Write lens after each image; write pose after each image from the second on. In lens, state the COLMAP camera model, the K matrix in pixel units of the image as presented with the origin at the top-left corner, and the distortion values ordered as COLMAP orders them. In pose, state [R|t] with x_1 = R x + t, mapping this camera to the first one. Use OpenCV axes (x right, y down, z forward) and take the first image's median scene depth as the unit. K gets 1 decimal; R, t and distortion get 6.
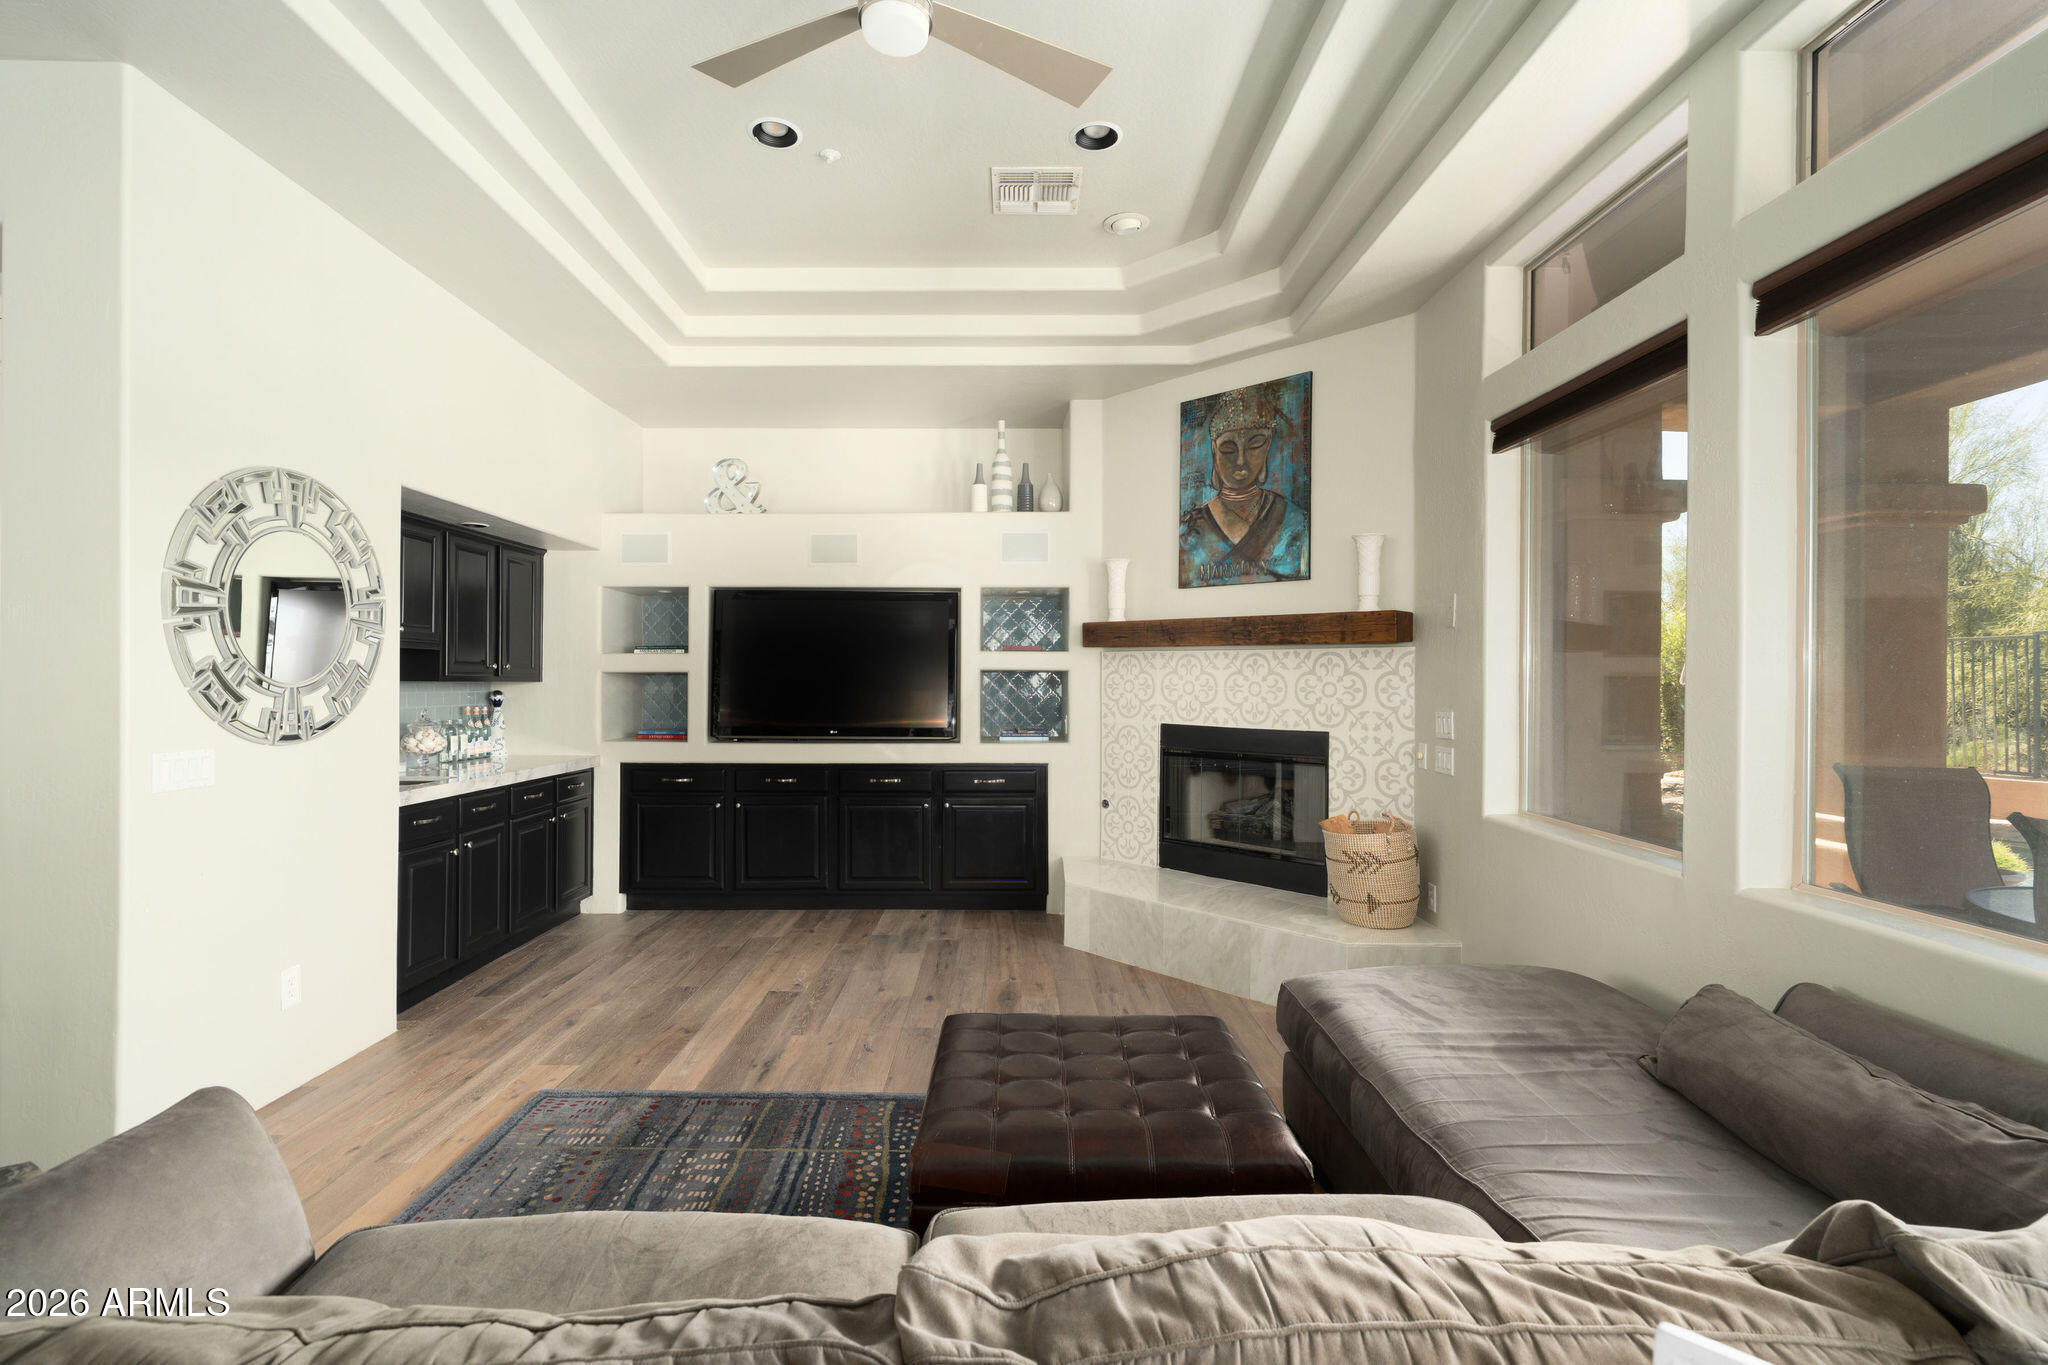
lens RADIAL K [[928.2, 0, 1024.2], [0, 928.2, 678.7], [0, 0, 1]] dist [-0.003320, 0.000268]
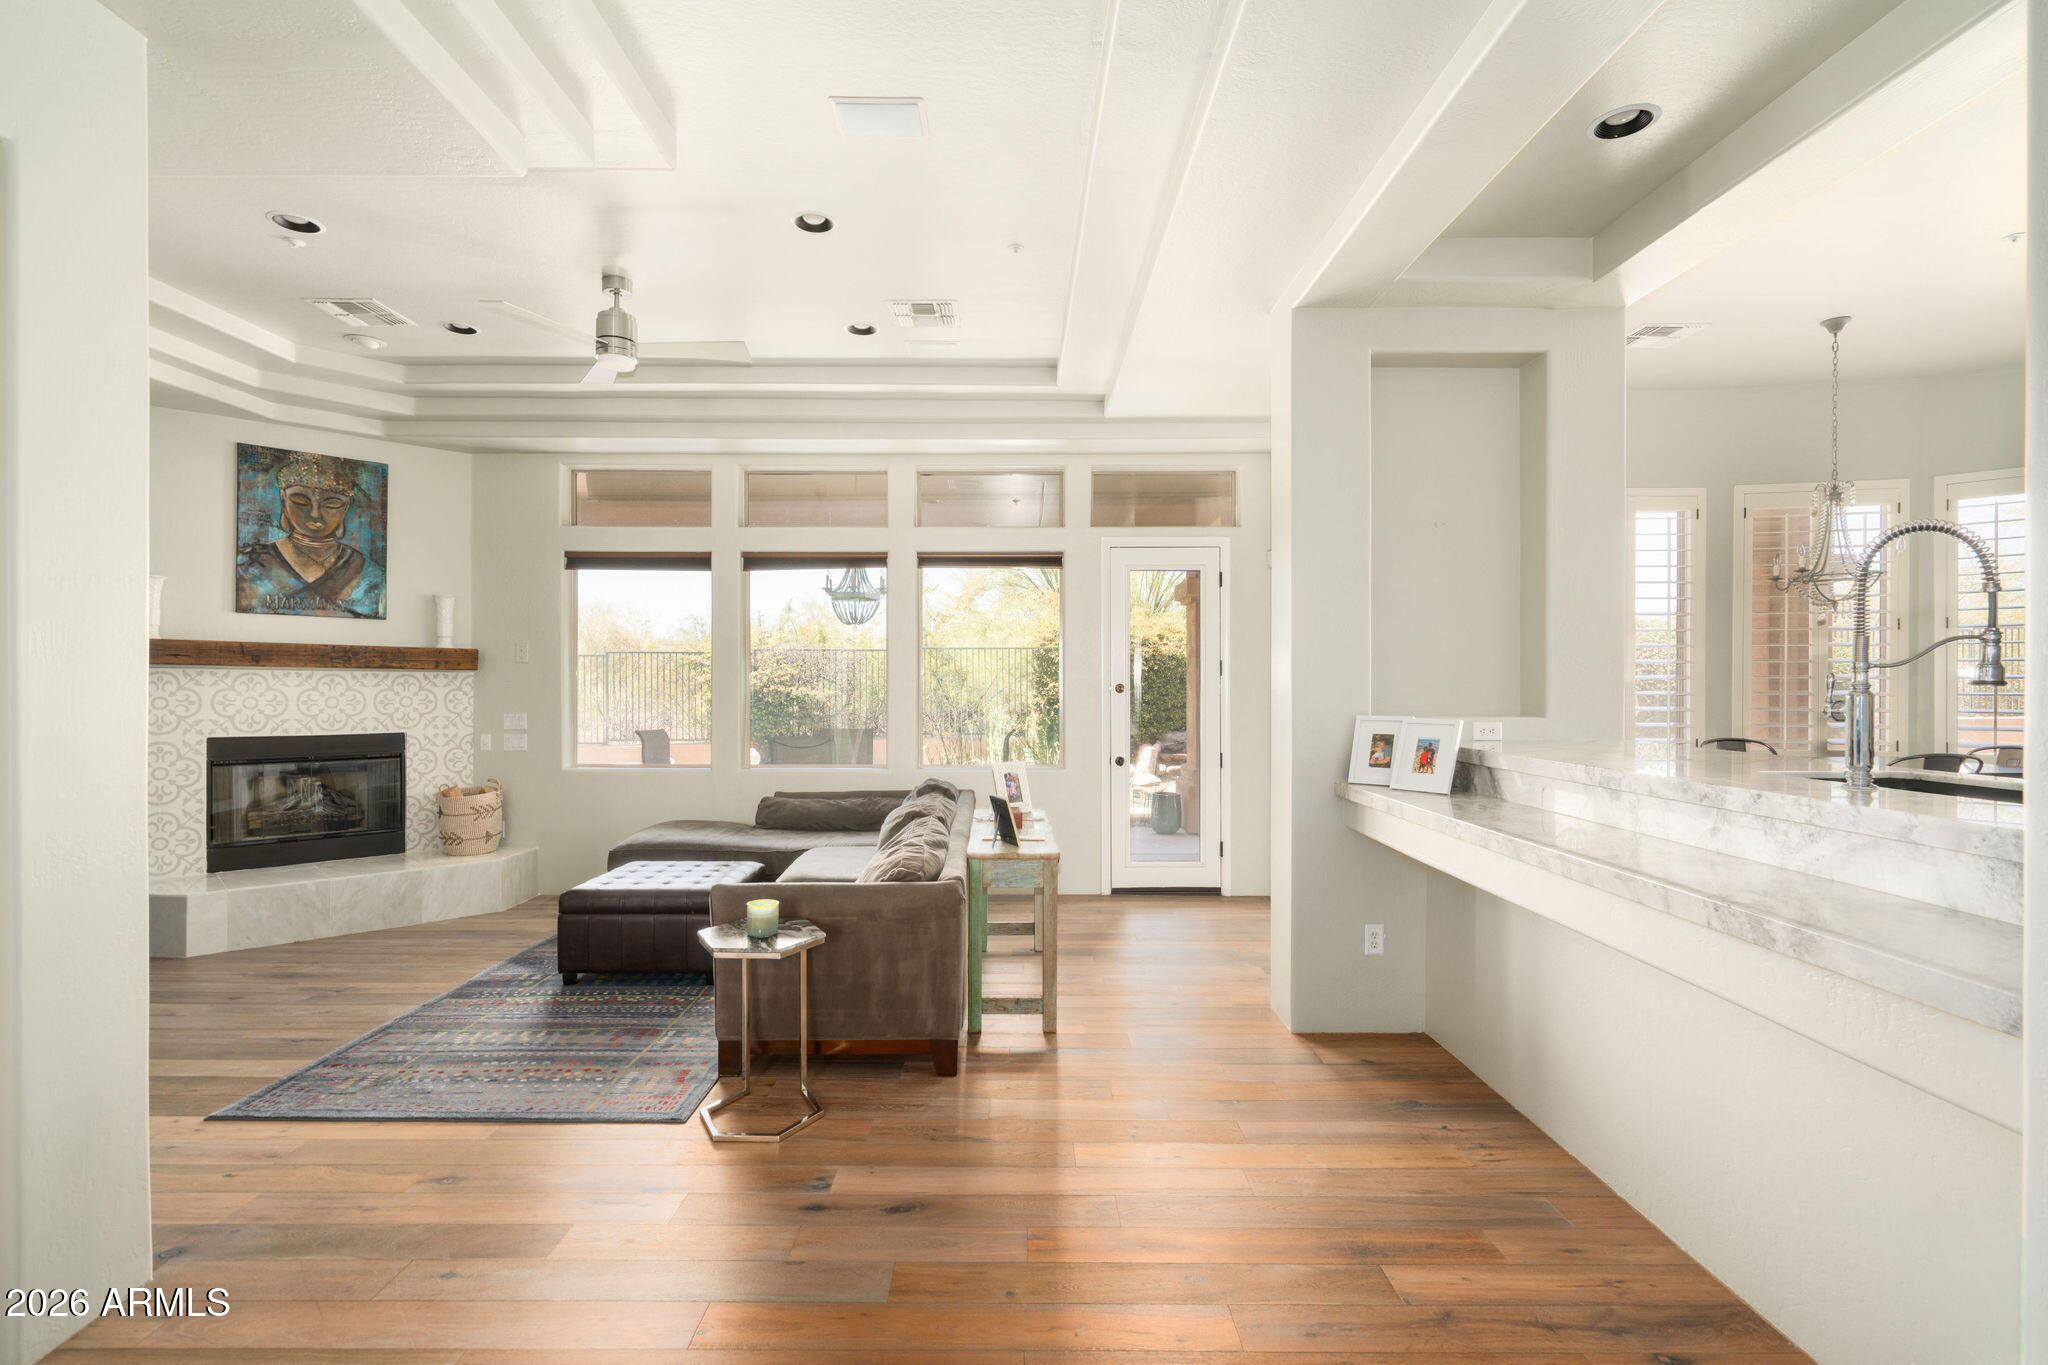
lens RADIAL K [[928.2, 0, 1023.3], [0, 928.2, 685.2], [0, 0, 1]] dist [-0.003320, 0.000268]
pose [[0.000537, -0.003605, 0.999993, -1.009006], [-0.000327, 0.999993, 0.003606, -0.017198], [-1.000000, -0.000329, 0.000536, 0.078499]]
